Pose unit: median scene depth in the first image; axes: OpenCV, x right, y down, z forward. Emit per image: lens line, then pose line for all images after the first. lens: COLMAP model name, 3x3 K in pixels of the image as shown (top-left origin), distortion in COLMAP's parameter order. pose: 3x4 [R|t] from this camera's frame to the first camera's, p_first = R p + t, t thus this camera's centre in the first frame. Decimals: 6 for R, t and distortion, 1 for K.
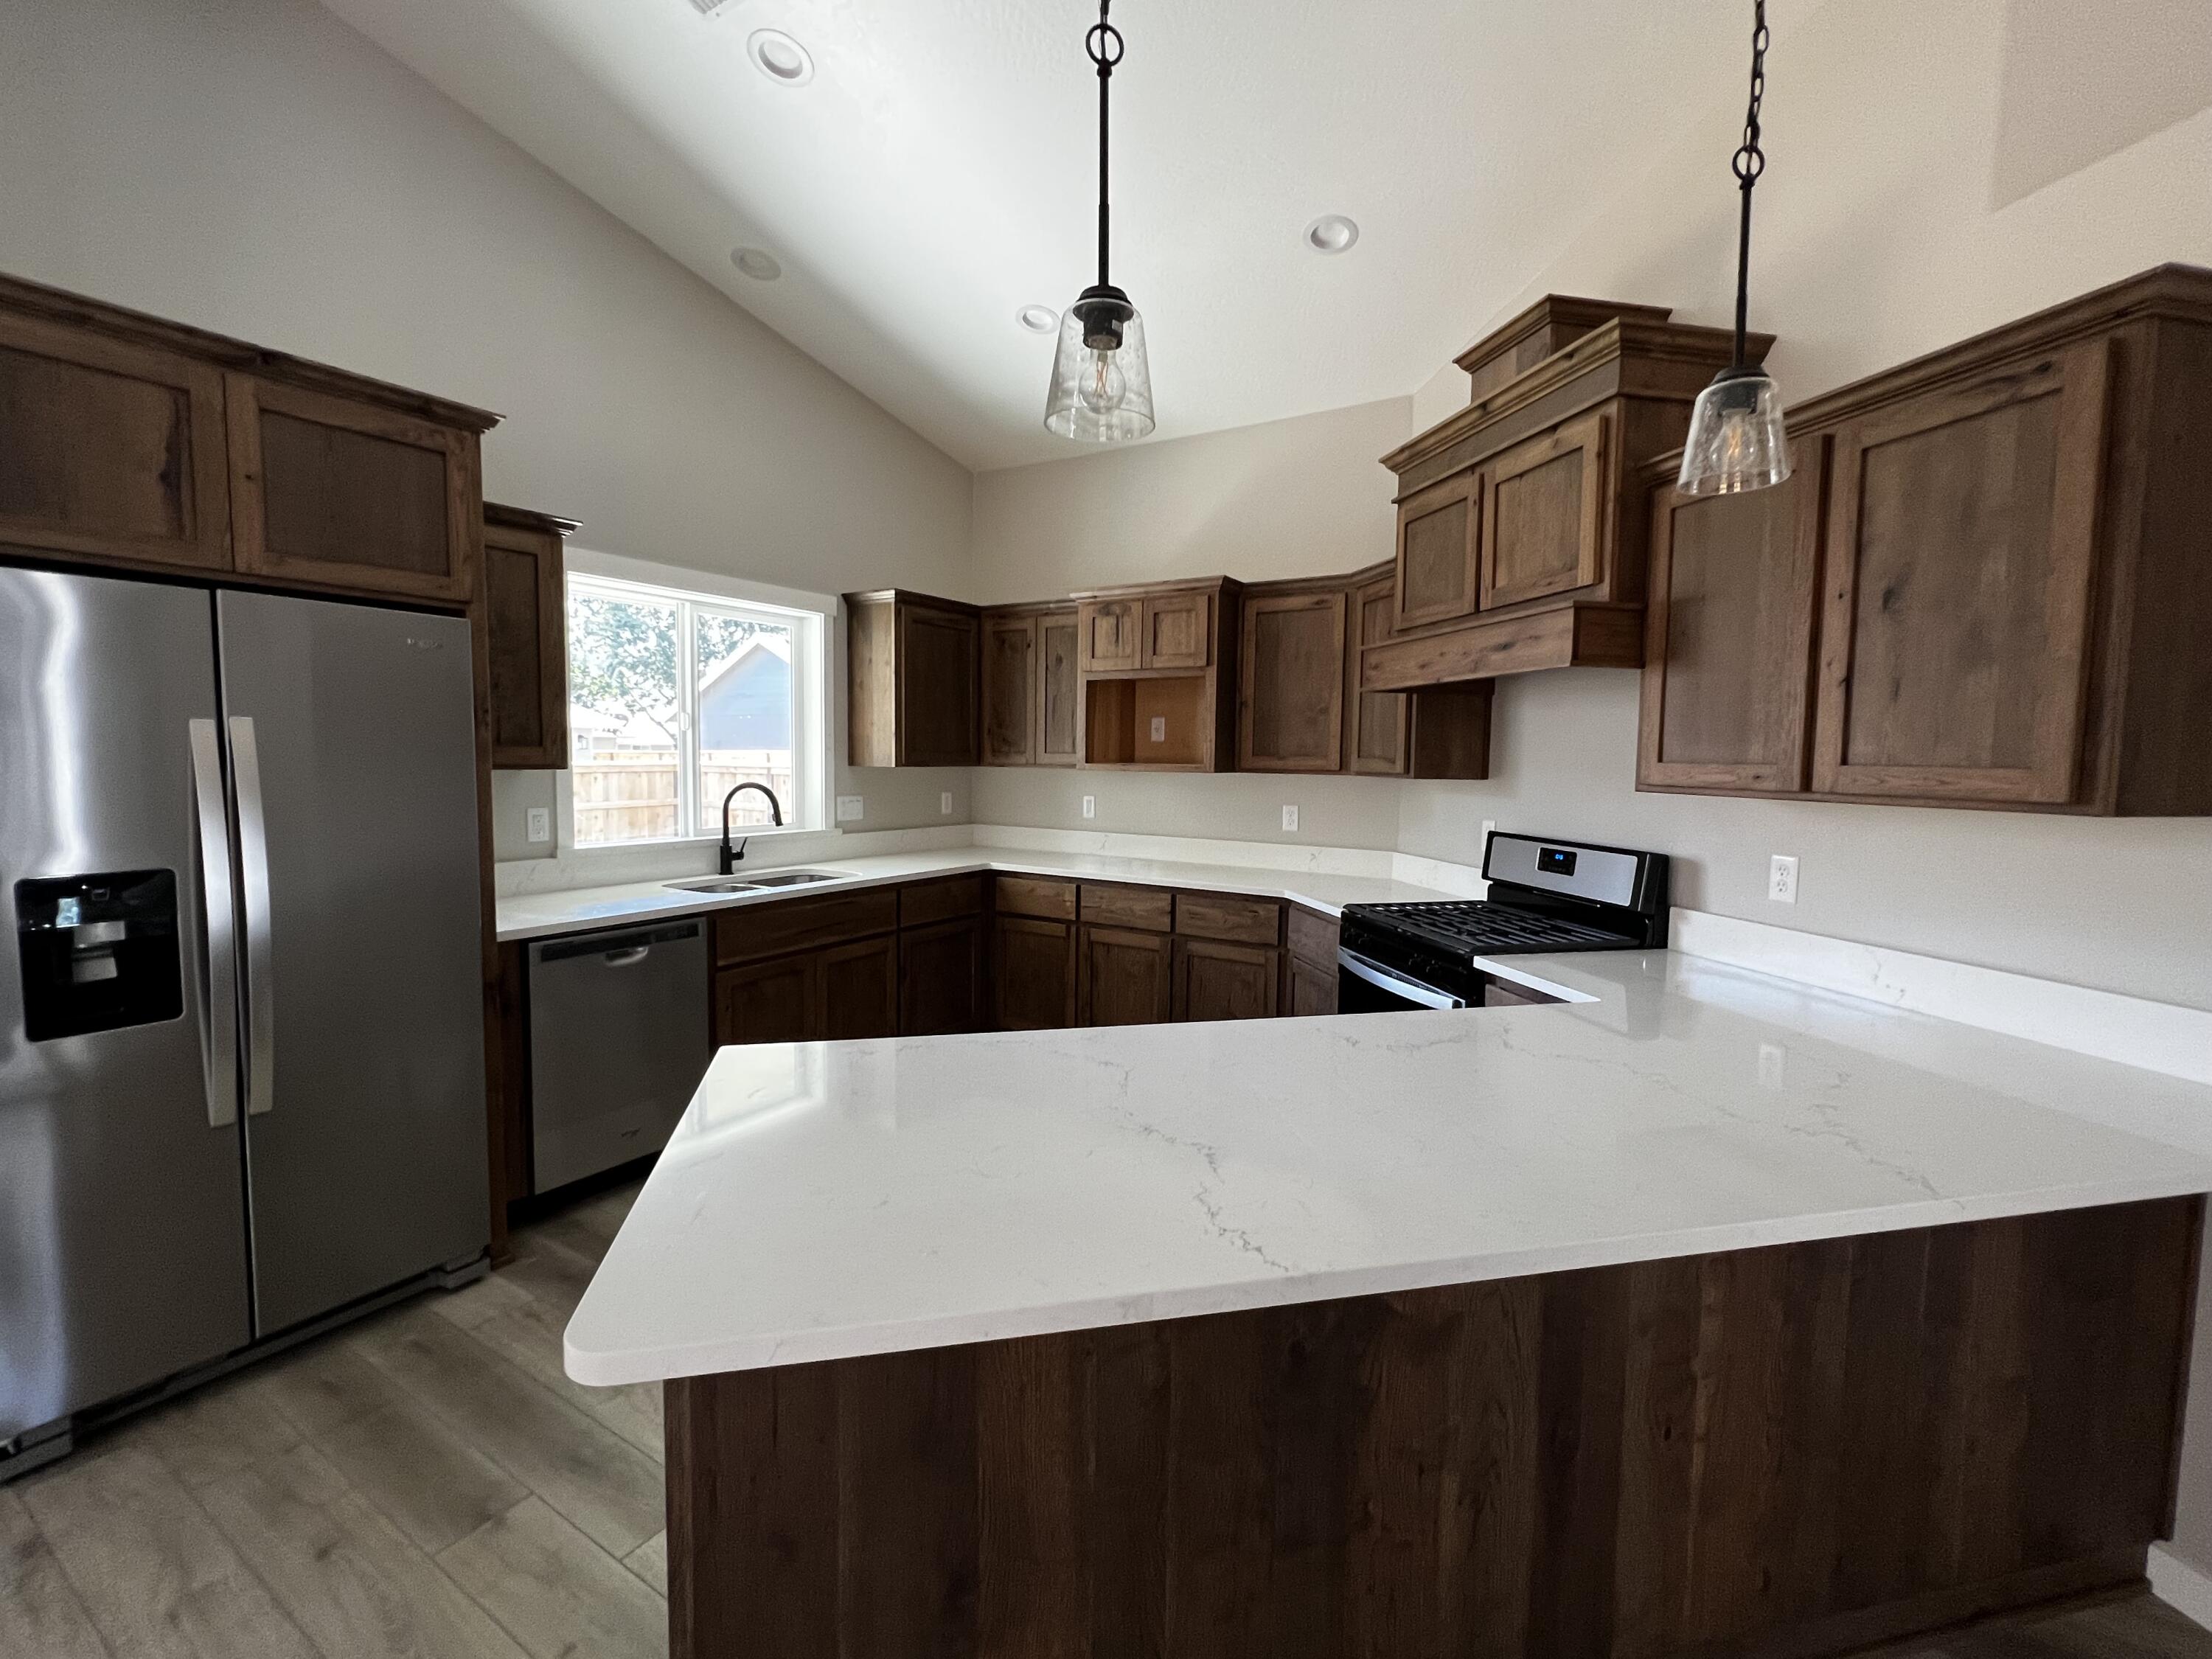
lens RADIAL K [[964.9, 0, 1102.9], [0, 964.9, 824.7], [0, 0, 1]] dist [-0.002891, 0.001229]
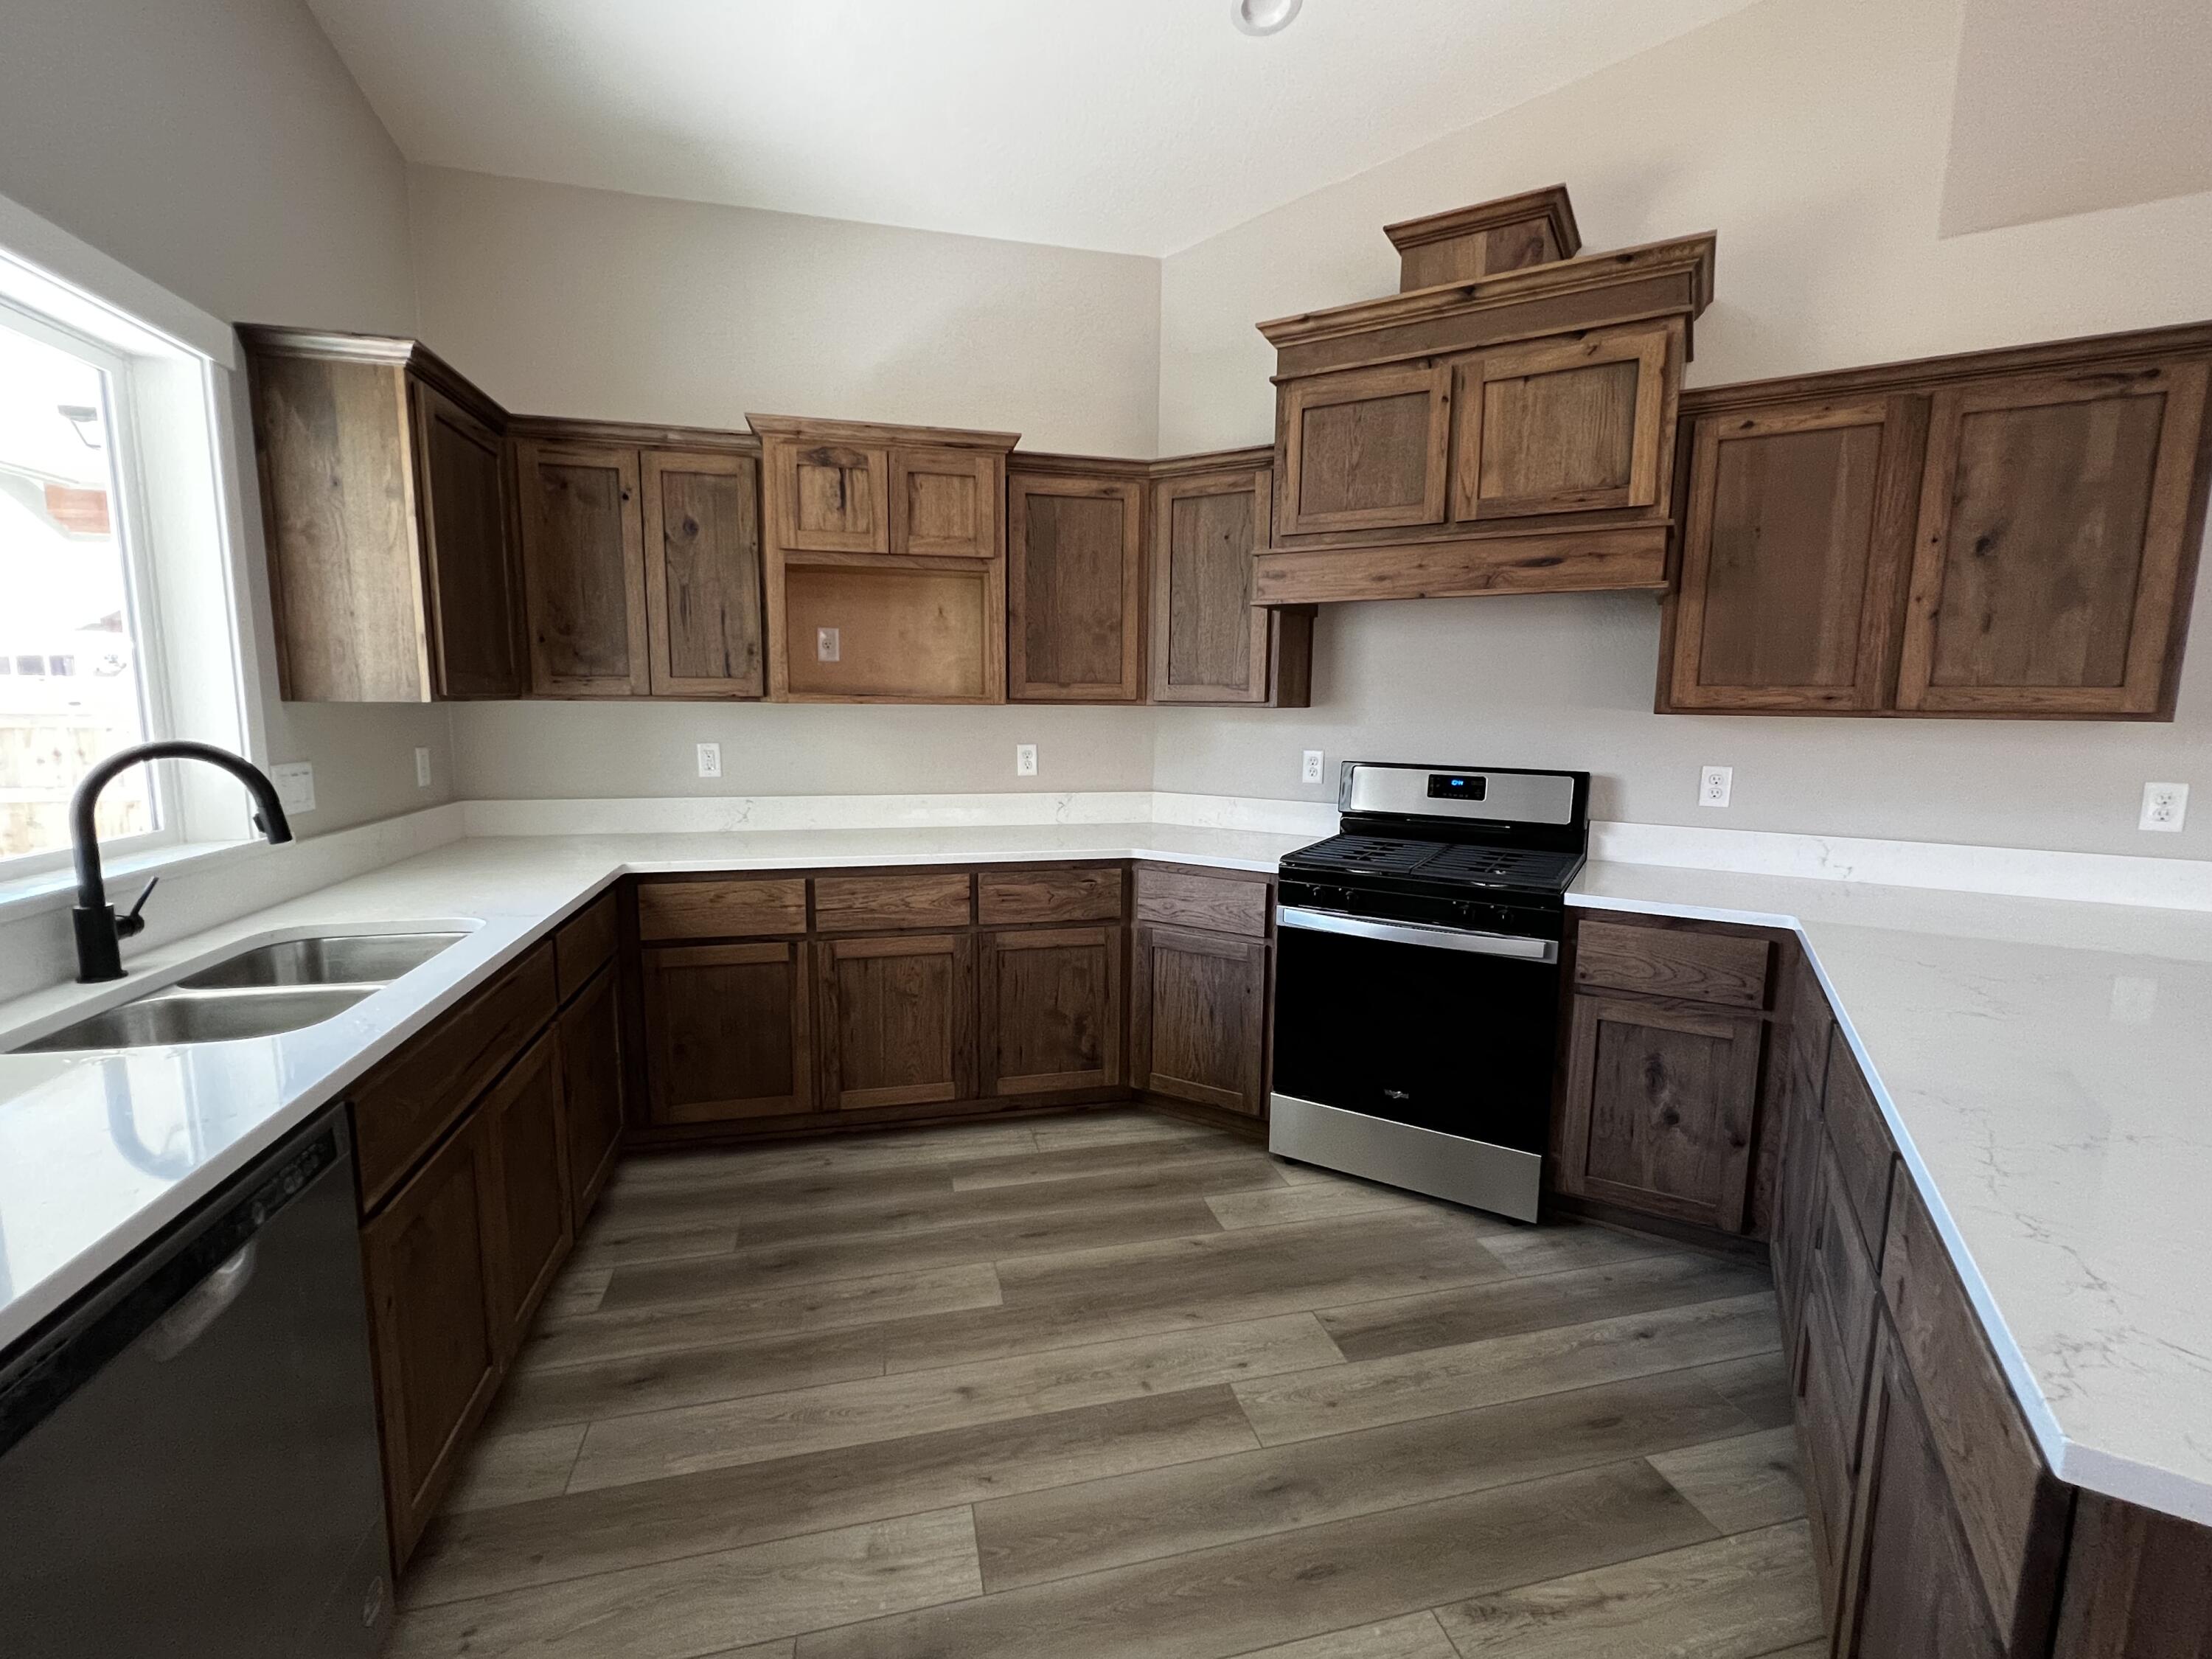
lens RADIAL K [[964.9, 0, 1102.2], [0, 964.9, 824.5], [0, 0, 1]] dist [-0.002891, 0.001229]
pose [[0.693111, -0.100667, 0.713767, -0.399627], [0.052277, 0.994613, 0.089512, -0.026037], [-0.718933, -0.024728, 0.694639, 0.451369]]
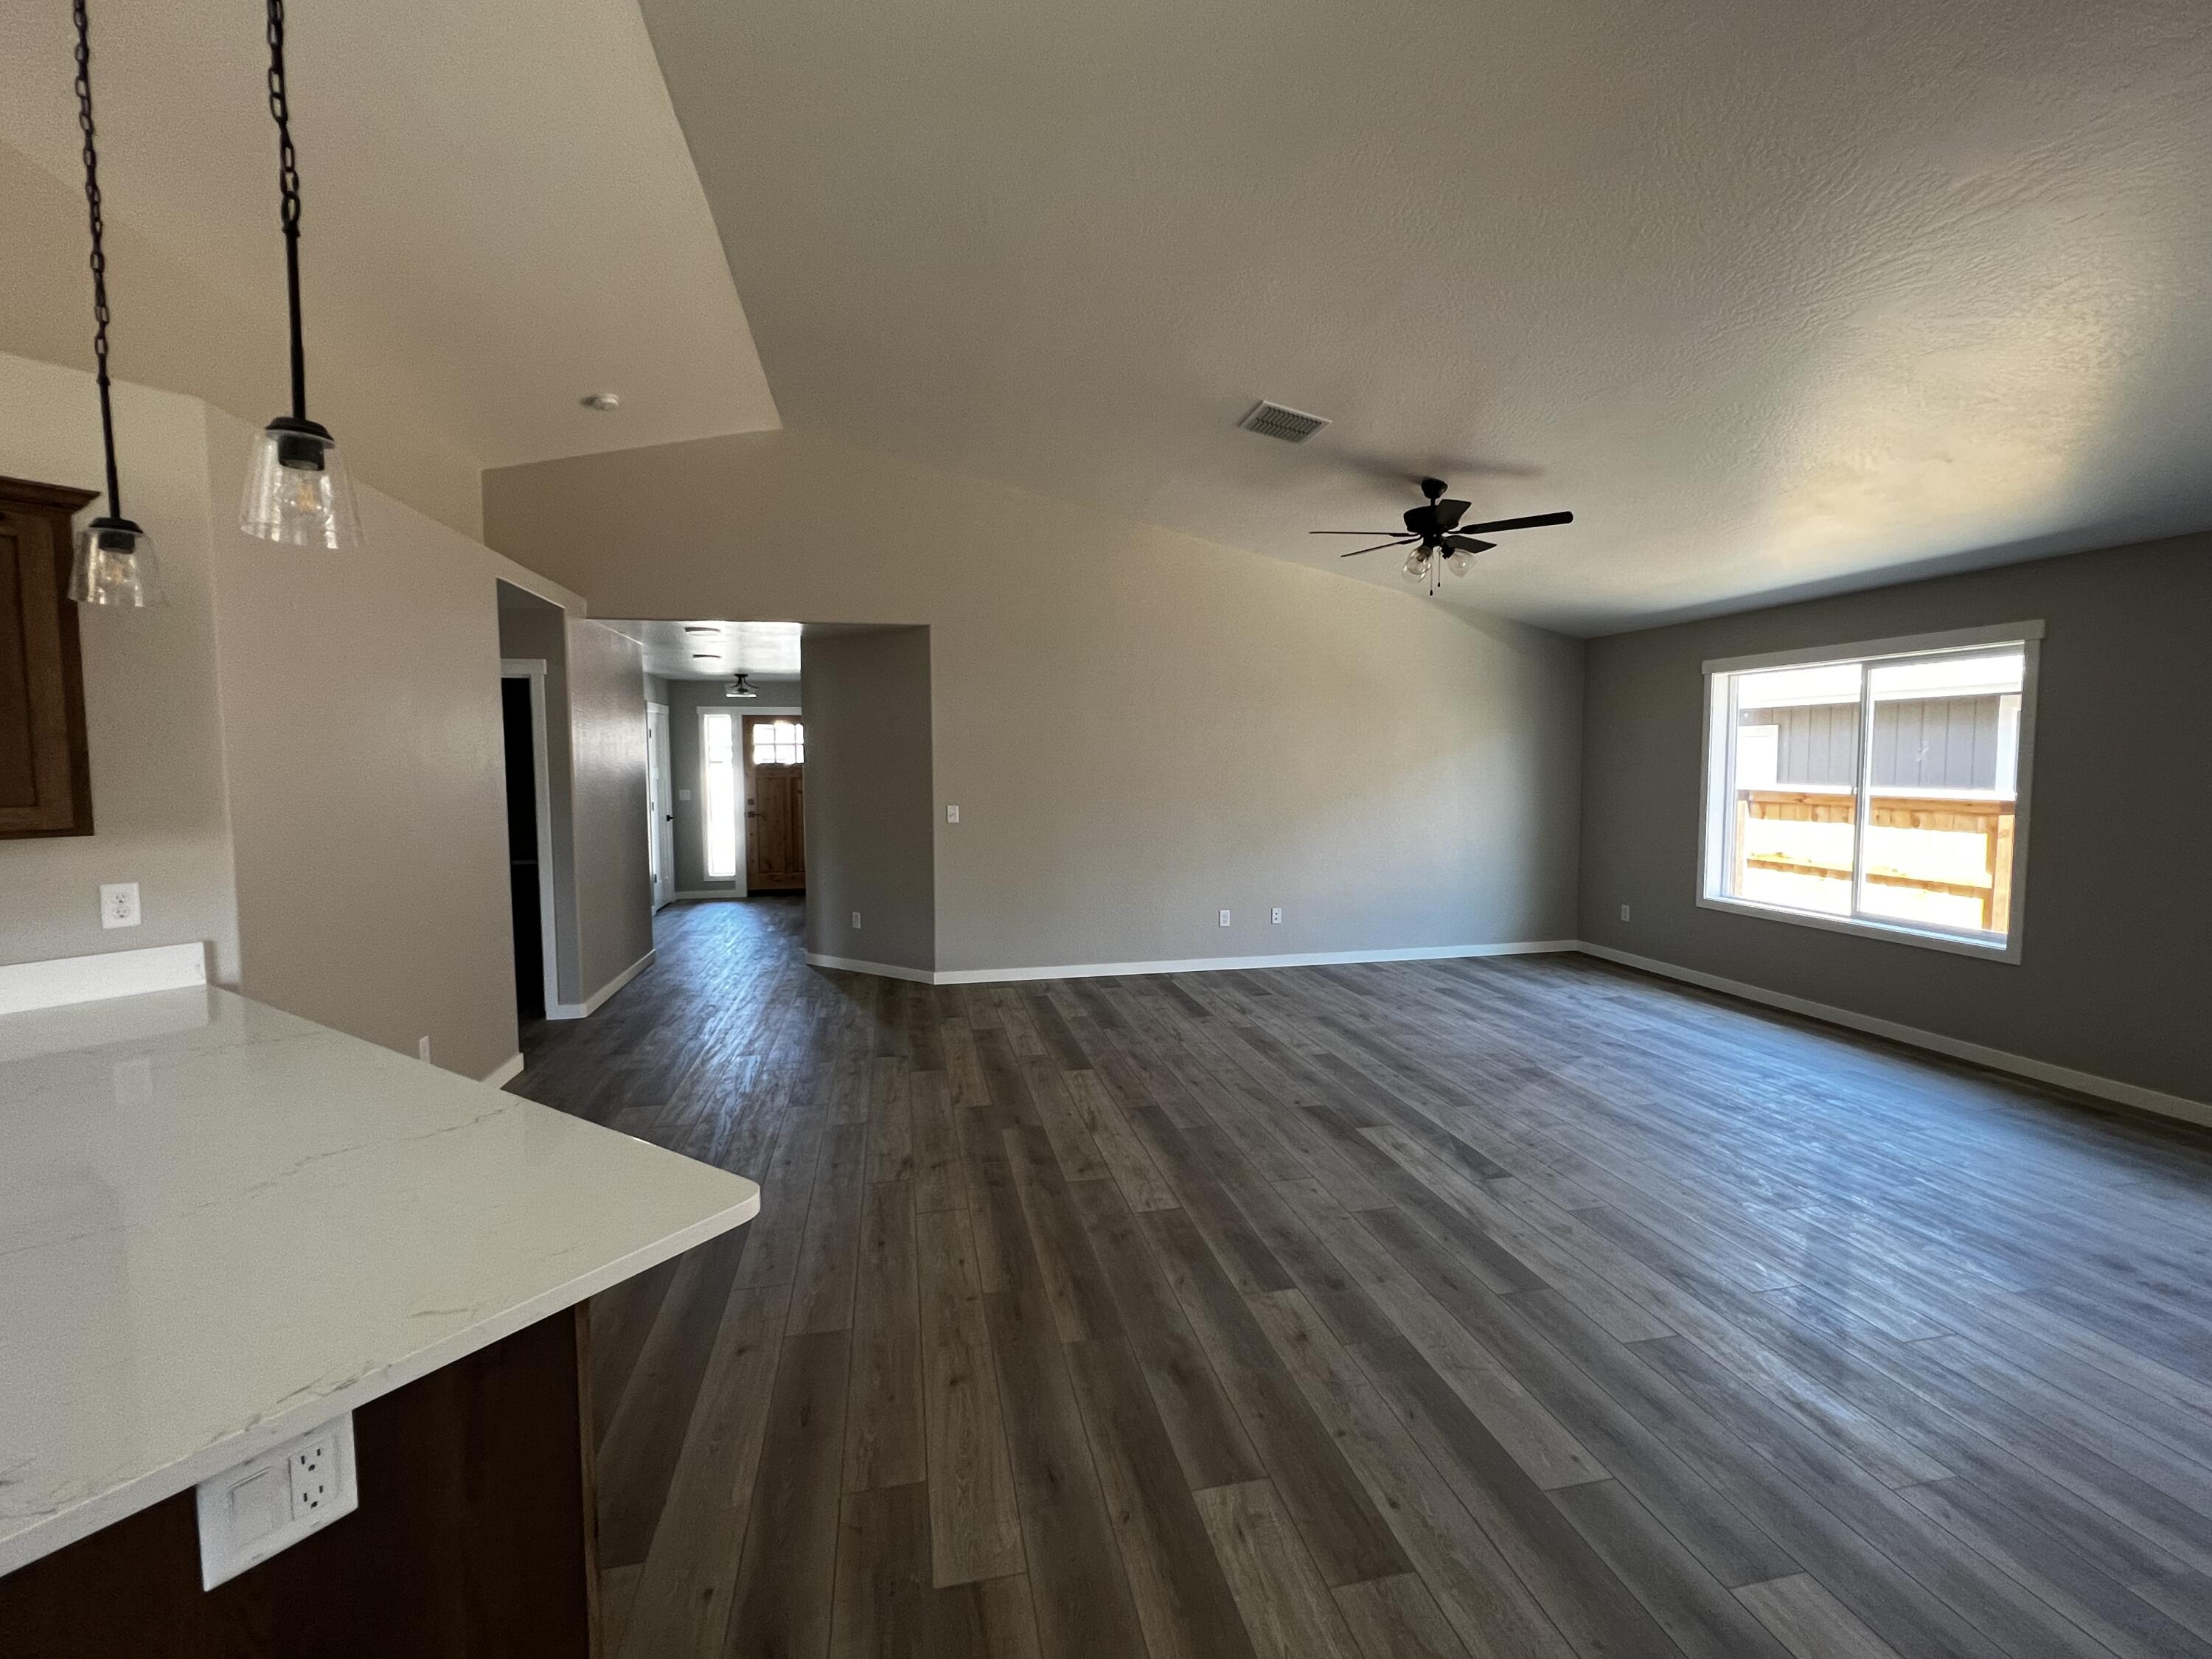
lens RADIAL K [[964.9, 0, 1103.1], [0, 964.9, 825.4], [0, 0, 1]] dist [-0.002891, 0.001229]
pose [[-0.698321, -0.056577, 0.713546, -0.461715], [0.050899, 0.990423, 0.128343, -0.054995], [-0.713973, 0.125943, -0.688753, 0.359385]]
